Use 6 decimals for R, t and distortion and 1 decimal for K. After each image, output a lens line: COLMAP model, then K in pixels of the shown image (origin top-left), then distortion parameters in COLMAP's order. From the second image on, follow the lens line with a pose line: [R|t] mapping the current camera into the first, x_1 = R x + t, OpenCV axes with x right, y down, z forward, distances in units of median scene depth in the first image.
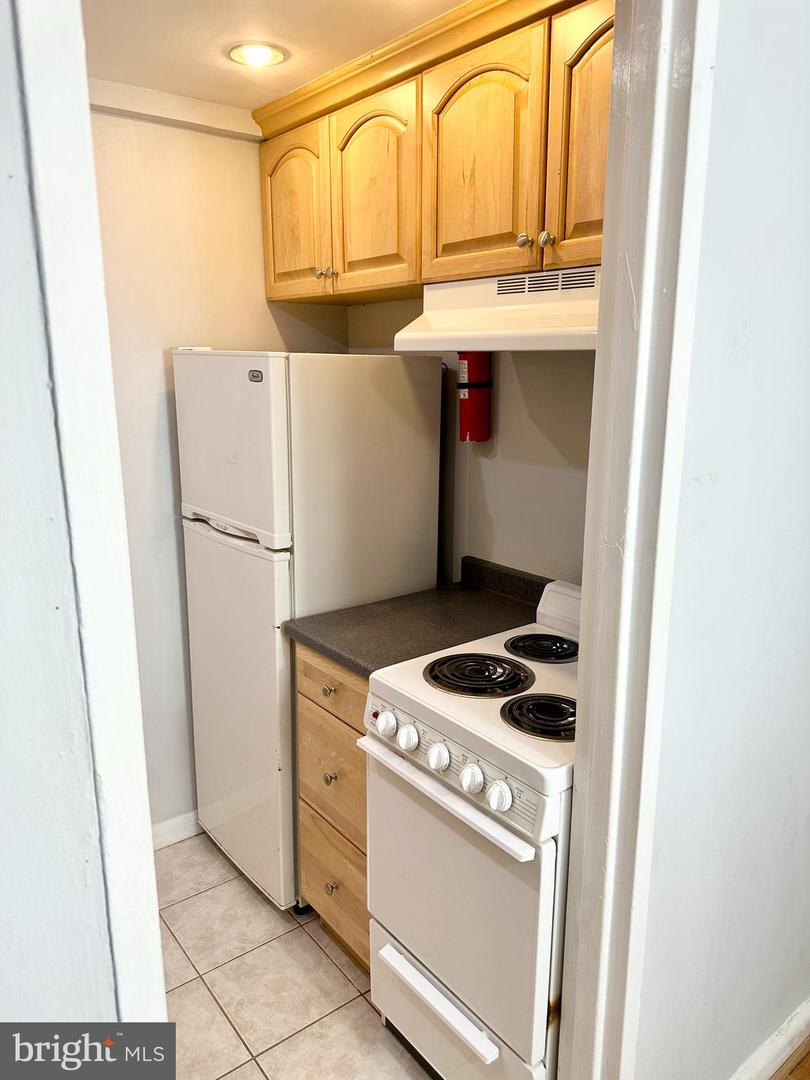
lens RADIAL K [[775.9, 0, 399.9], [0, 775.9, 536.5], [0, 0, 1]] dist [0.080922, -0.091111]
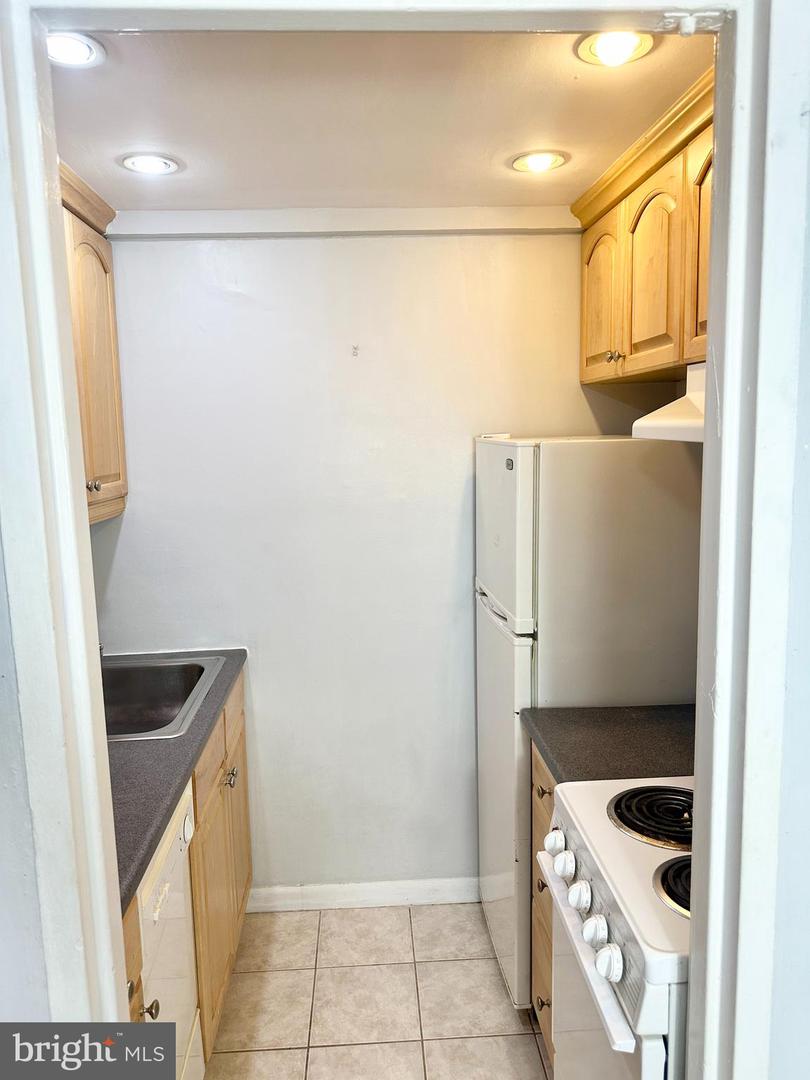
lens RADIAL K [[775.9, 0, 399.9], [0, 775.9, 536.5], [0, 0, 1]] dist [0.080922, -0.091111]
pose [[0.823543, 0.061791, -0.563879, 0.261465], [-0.103809, 0.993679, -0.042724, -0.047425], [0.557675, 0.093721, 0.824752, 0.075334]]
